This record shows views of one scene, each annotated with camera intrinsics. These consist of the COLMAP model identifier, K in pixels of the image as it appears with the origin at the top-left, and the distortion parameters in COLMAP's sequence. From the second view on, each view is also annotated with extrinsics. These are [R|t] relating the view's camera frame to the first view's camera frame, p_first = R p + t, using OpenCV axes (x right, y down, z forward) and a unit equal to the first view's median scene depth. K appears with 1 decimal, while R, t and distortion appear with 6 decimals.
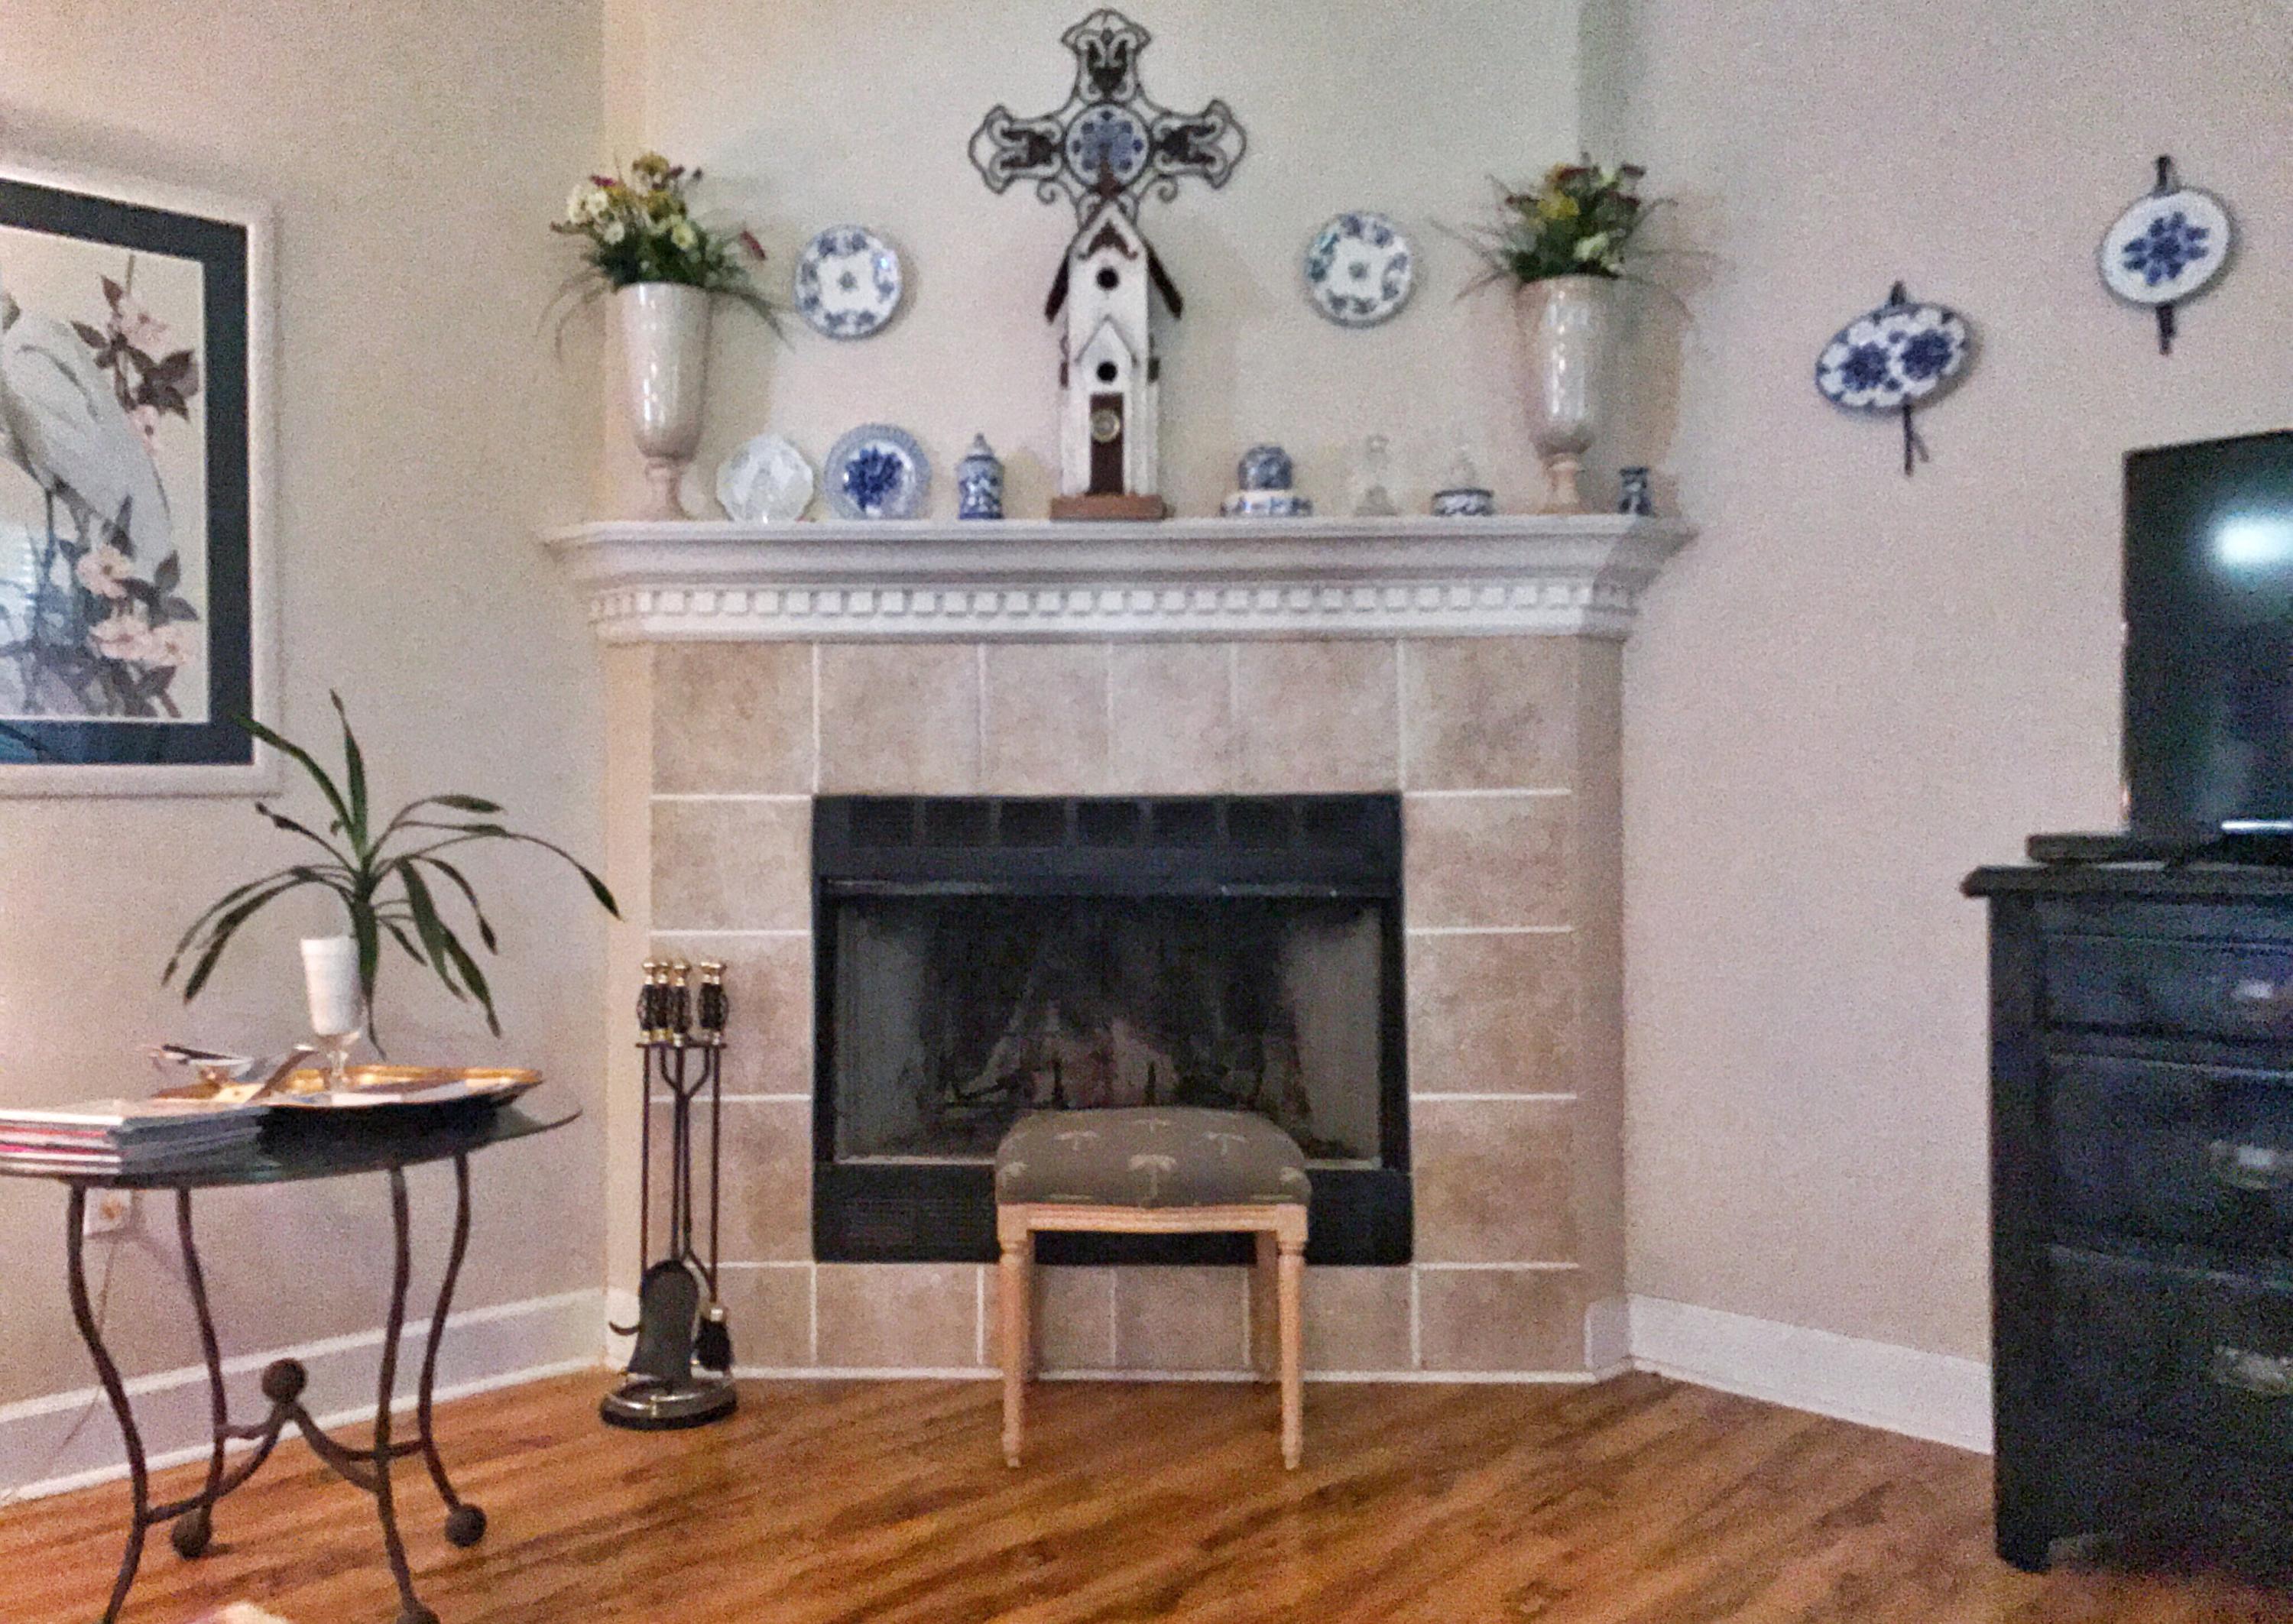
lens RADIAL K [[1618.2, 0, 1147.9], [0, 1618.2, 794.7], [0, 0, 1]] dist [-0.000972, 0.002688]
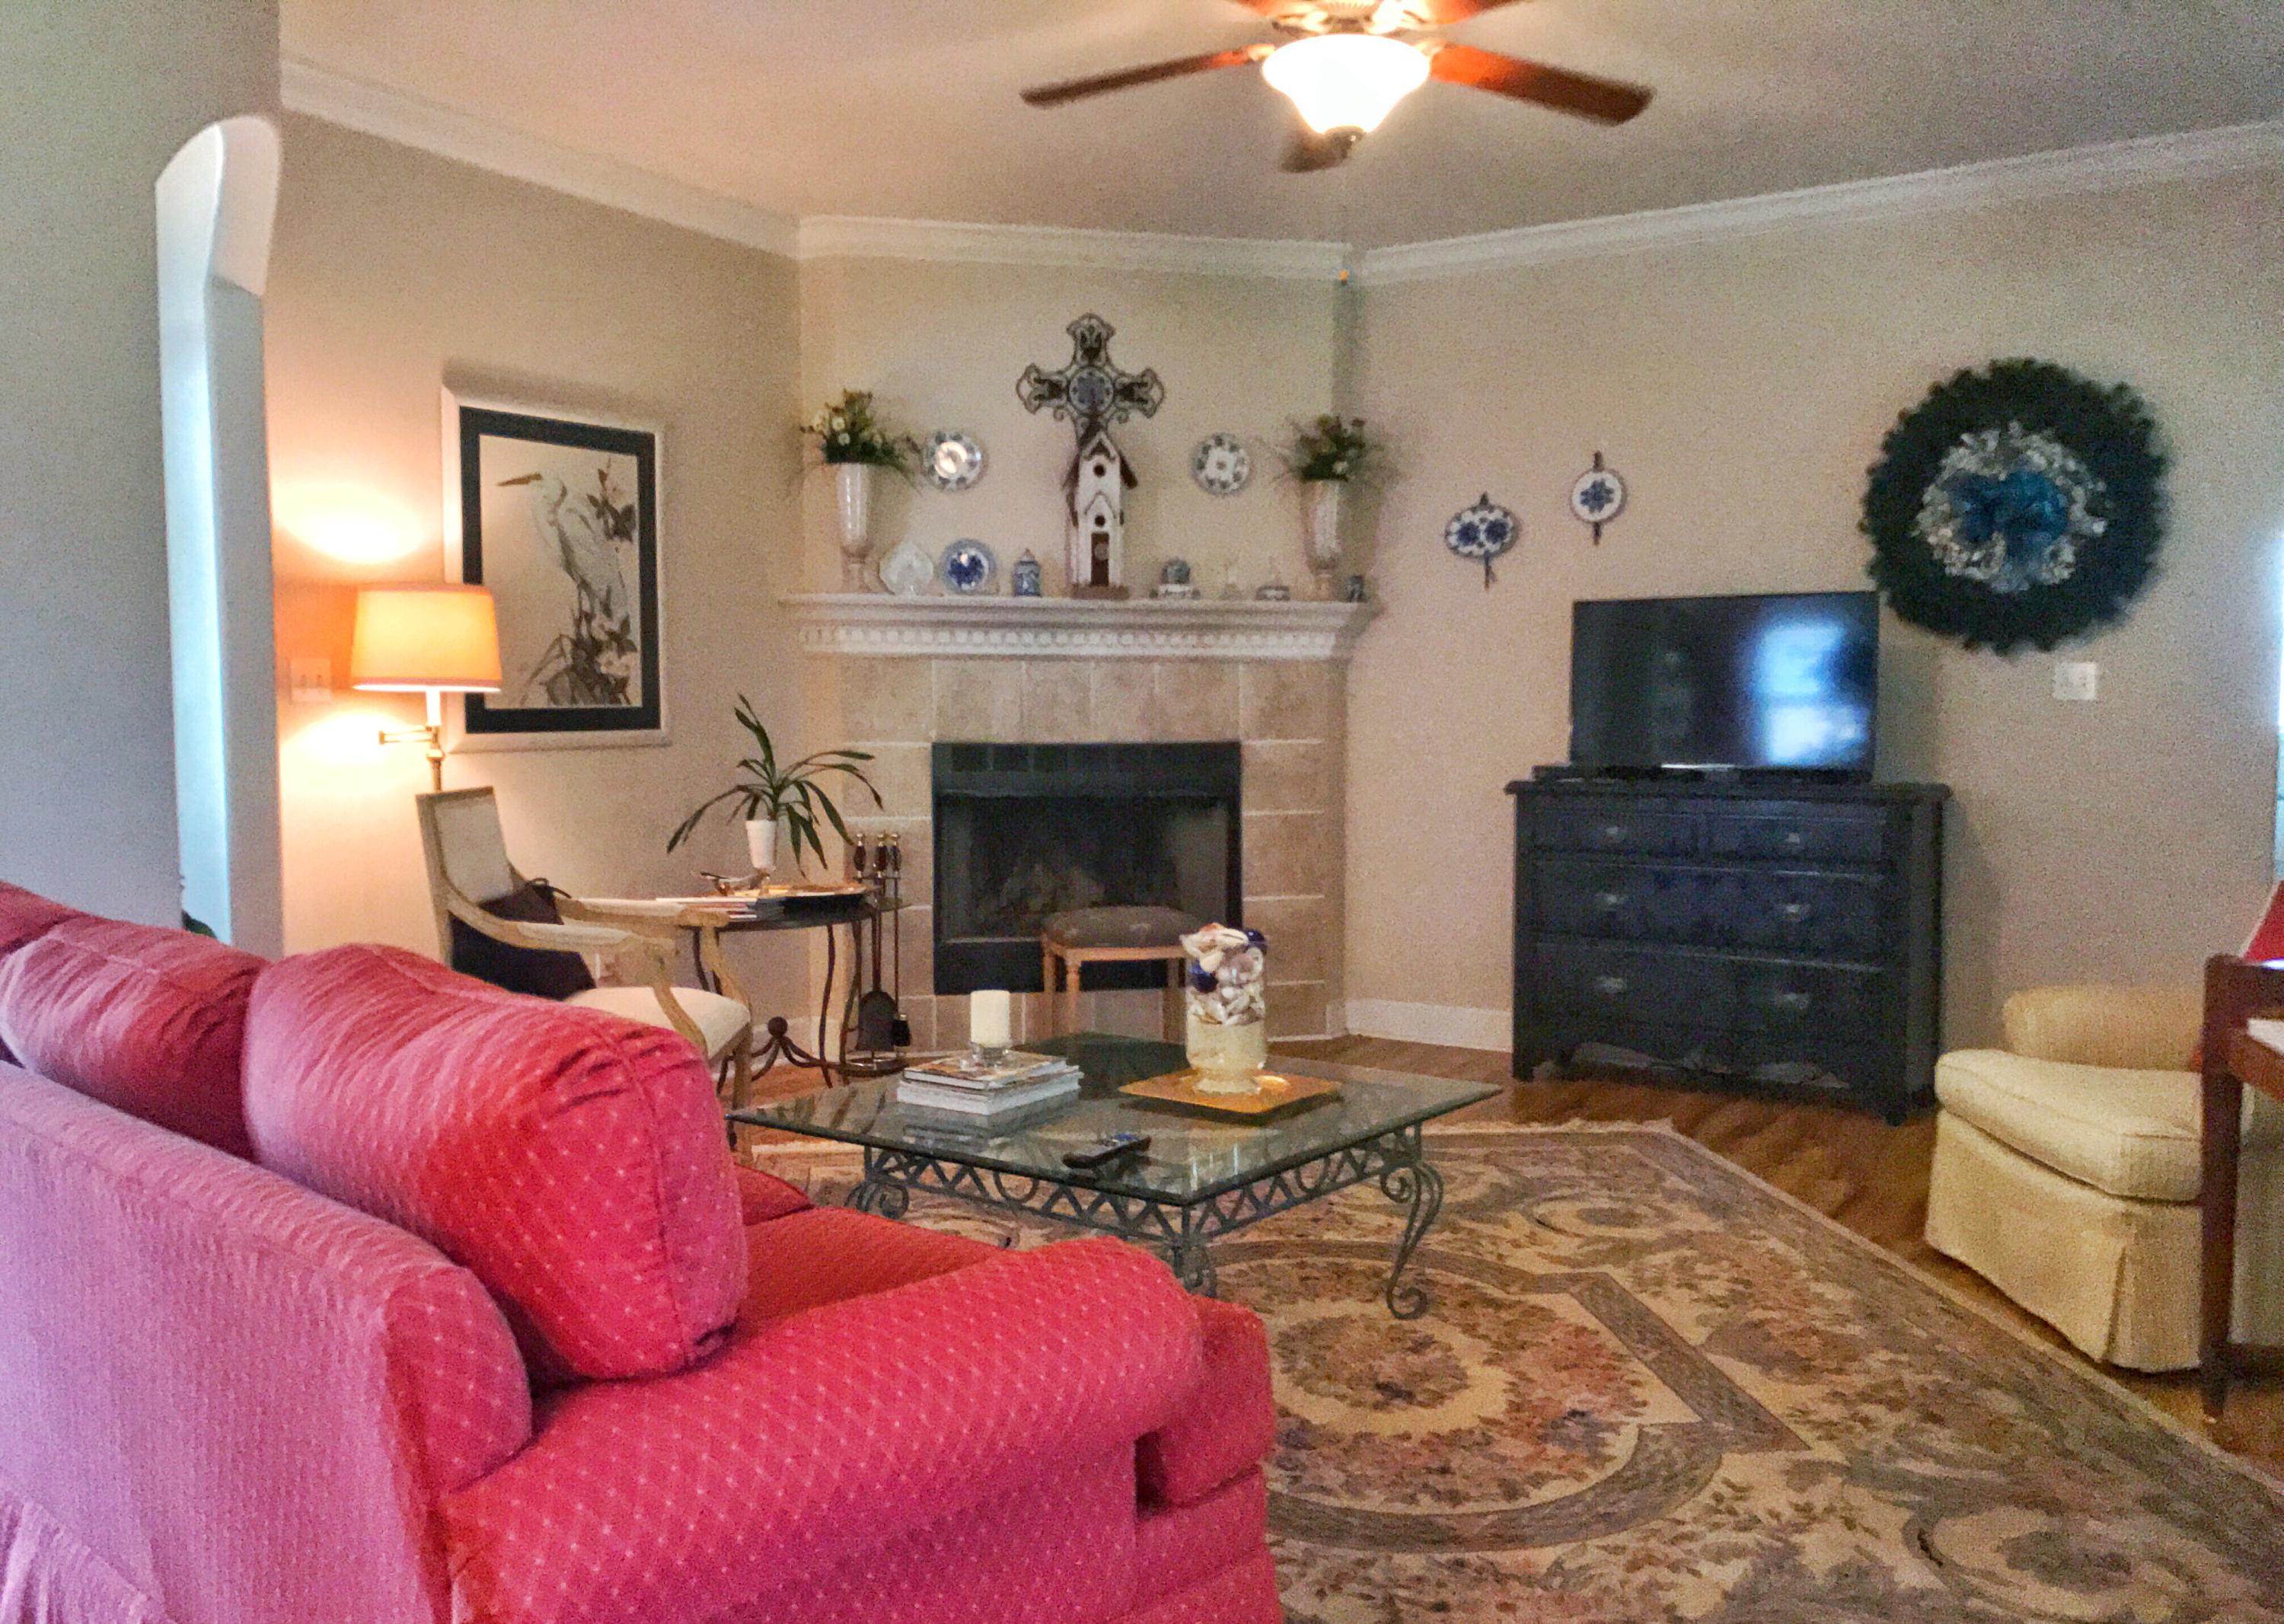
lens RADIAL K [[1866.4, 0, 1136.9], [0, 1866.4, 816.4], [0, 0, 1]] dist [0.003330, -0.017329]
pose [[0.966596, -0.010175, 0.256101, -0.535440], [-0.008343, 0.997433, 0.071117, -0.070231], [-0.256168, -0.070878, 0.964030, -1.120897]]
